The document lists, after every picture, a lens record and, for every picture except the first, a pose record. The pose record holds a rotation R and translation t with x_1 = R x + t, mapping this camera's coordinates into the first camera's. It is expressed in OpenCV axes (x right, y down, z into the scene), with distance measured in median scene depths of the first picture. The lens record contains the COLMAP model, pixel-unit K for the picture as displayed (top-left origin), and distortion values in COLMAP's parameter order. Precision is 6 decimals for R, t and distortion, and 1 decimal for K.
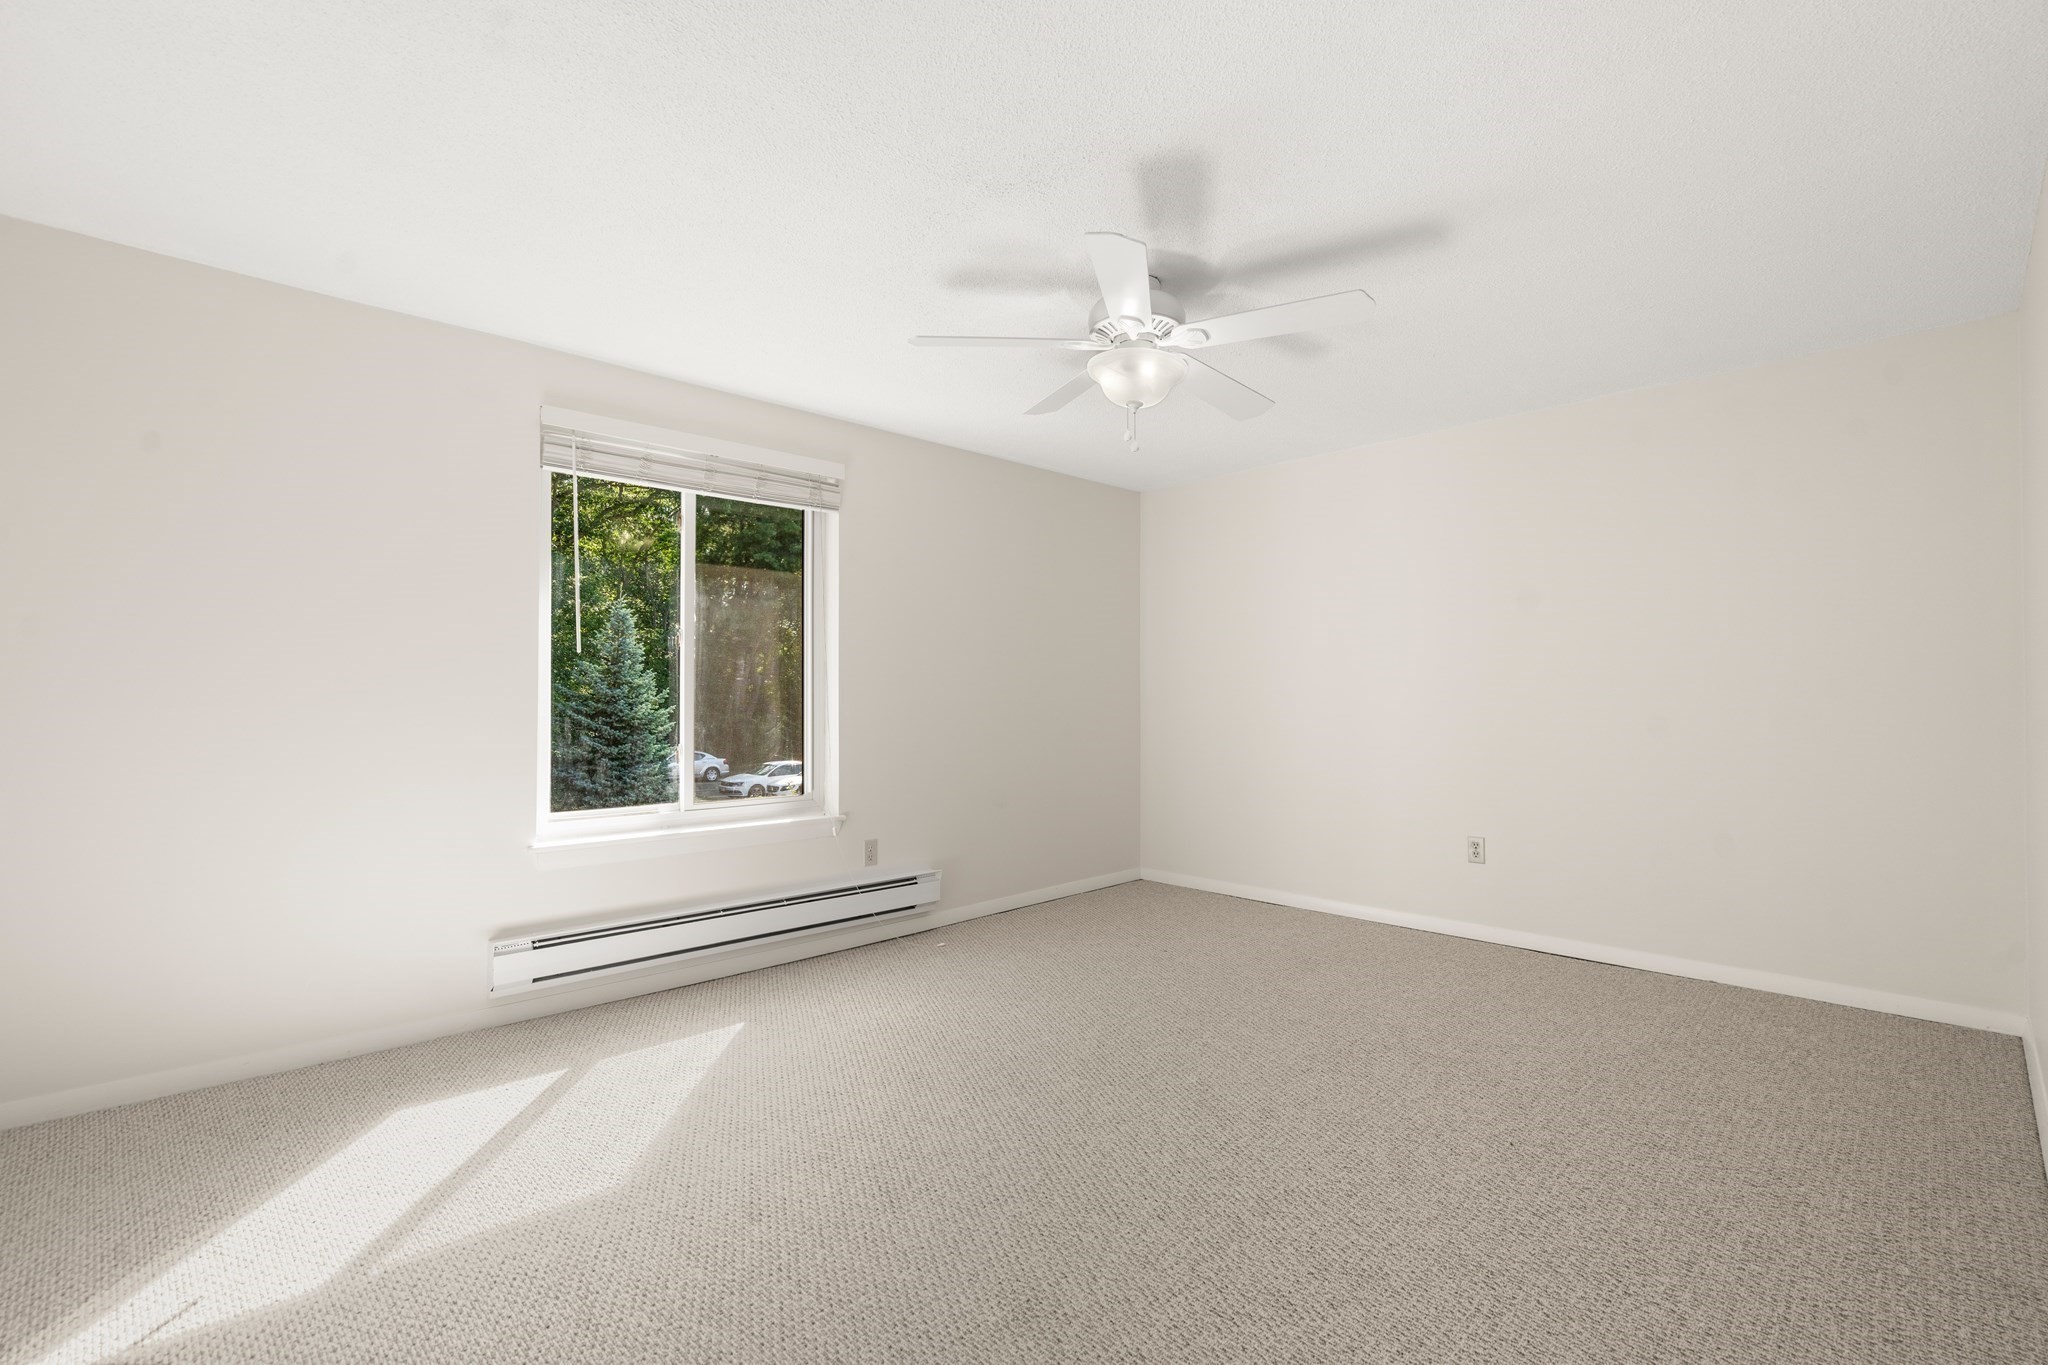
lens RADIAL K [[927.0, 0, 1017.5], [0, 927.0, 684.0], [0, 0, 1]] dist [-0.001858, 0.001383]
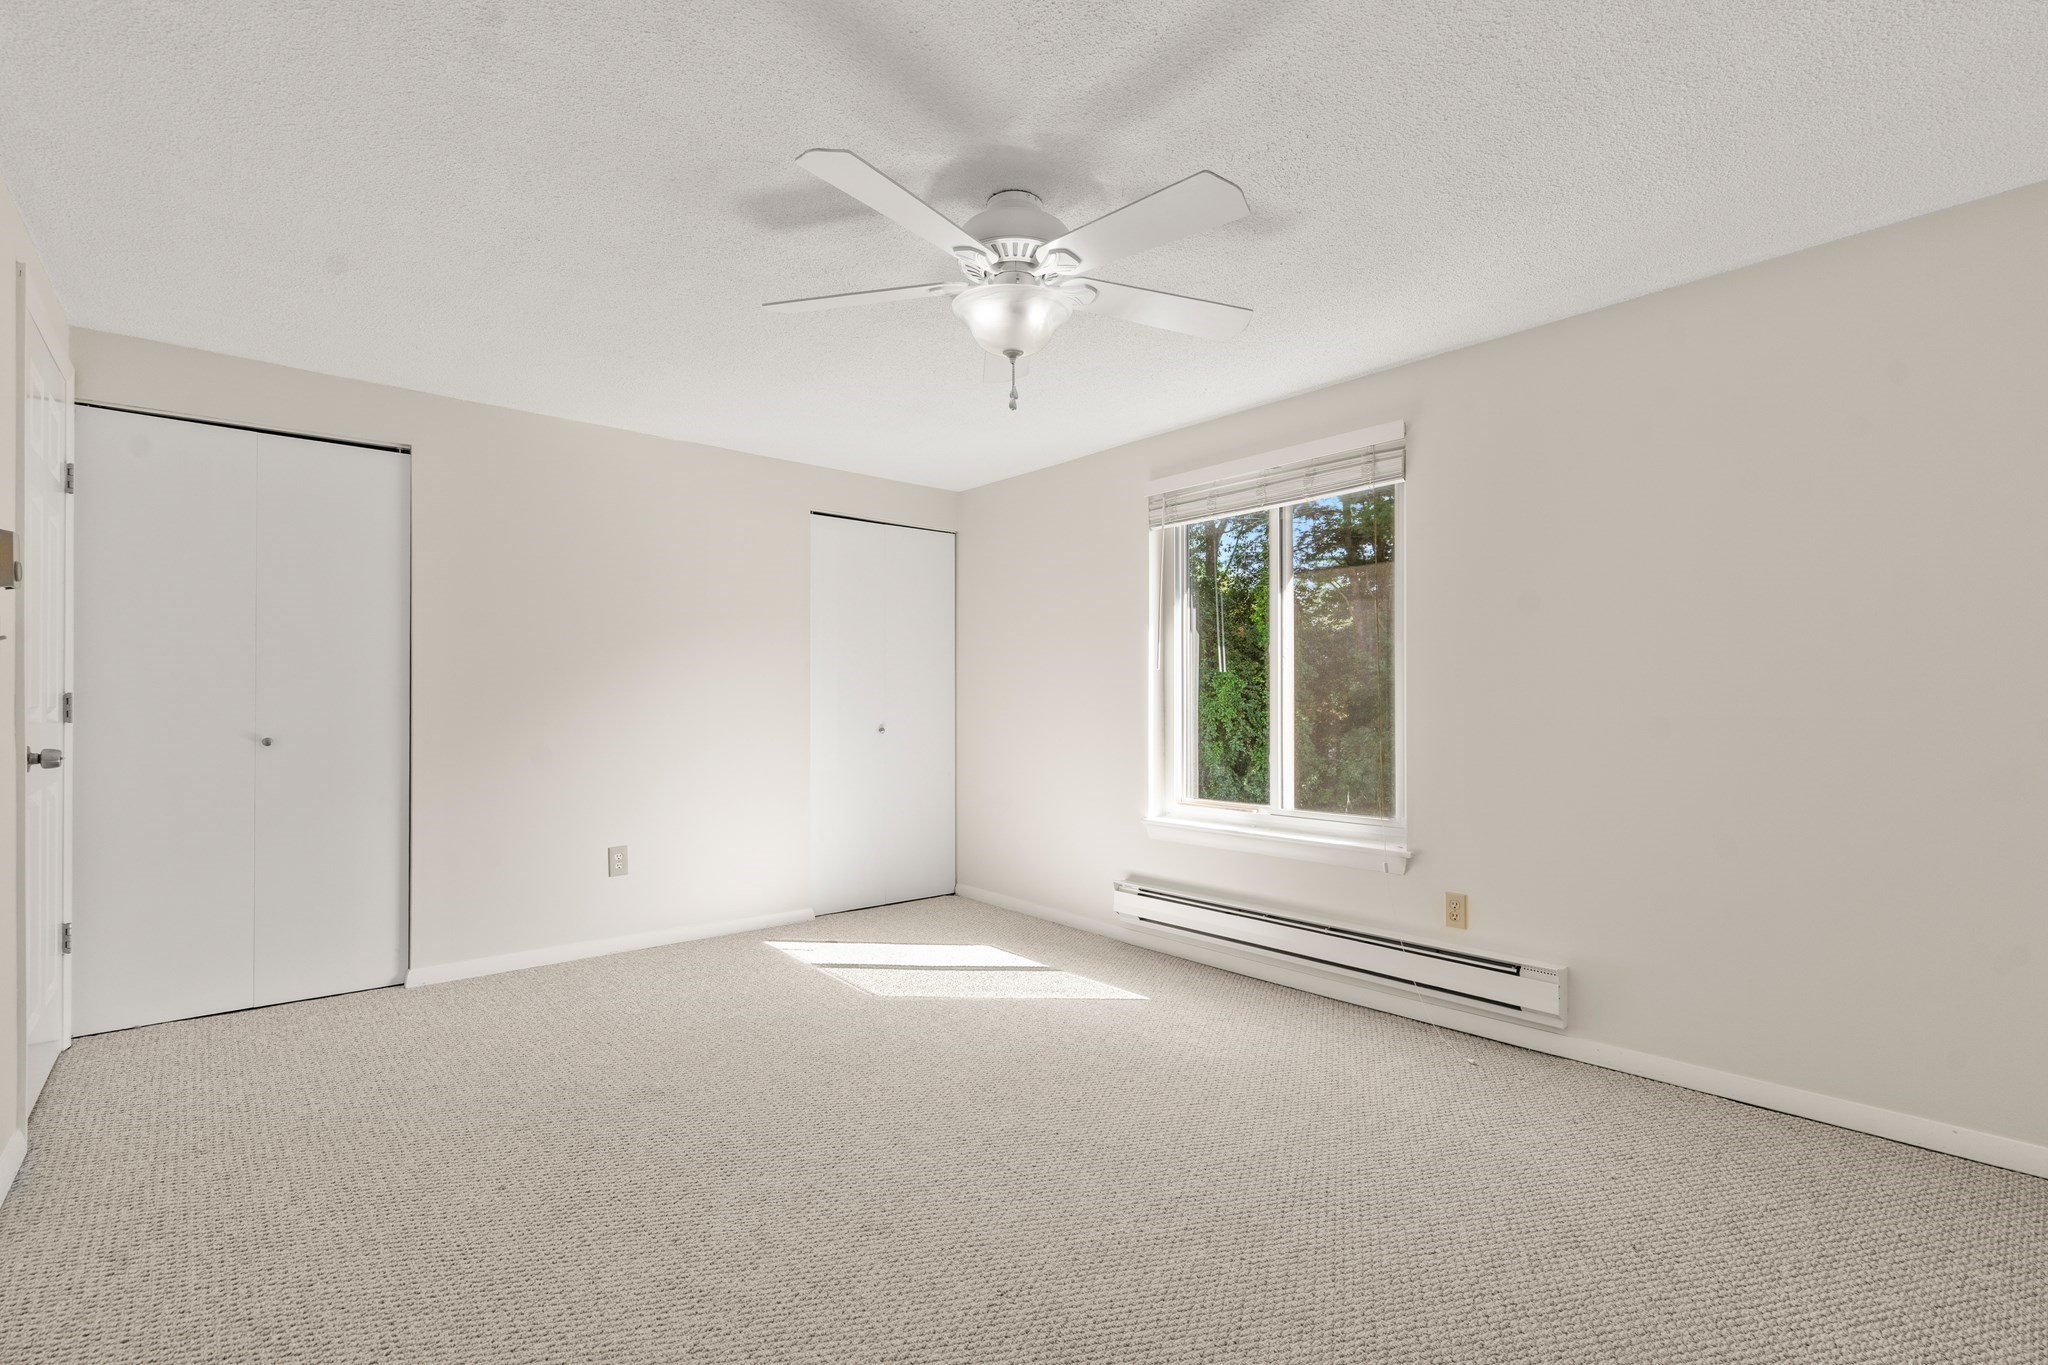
lens RADIAL K [[938.0, 0, 1022.3], [0, 938.0, 704.0], [0, 0, 1]] dist [-0.000626, 0.000251]
pose [[-0.065984, 0.000757, -0.997820, 0.758163], [0.016628, 0.999862, -0.000341, 0.008028], [0.997682, -0.016614, -0.065987, 0.836025]]
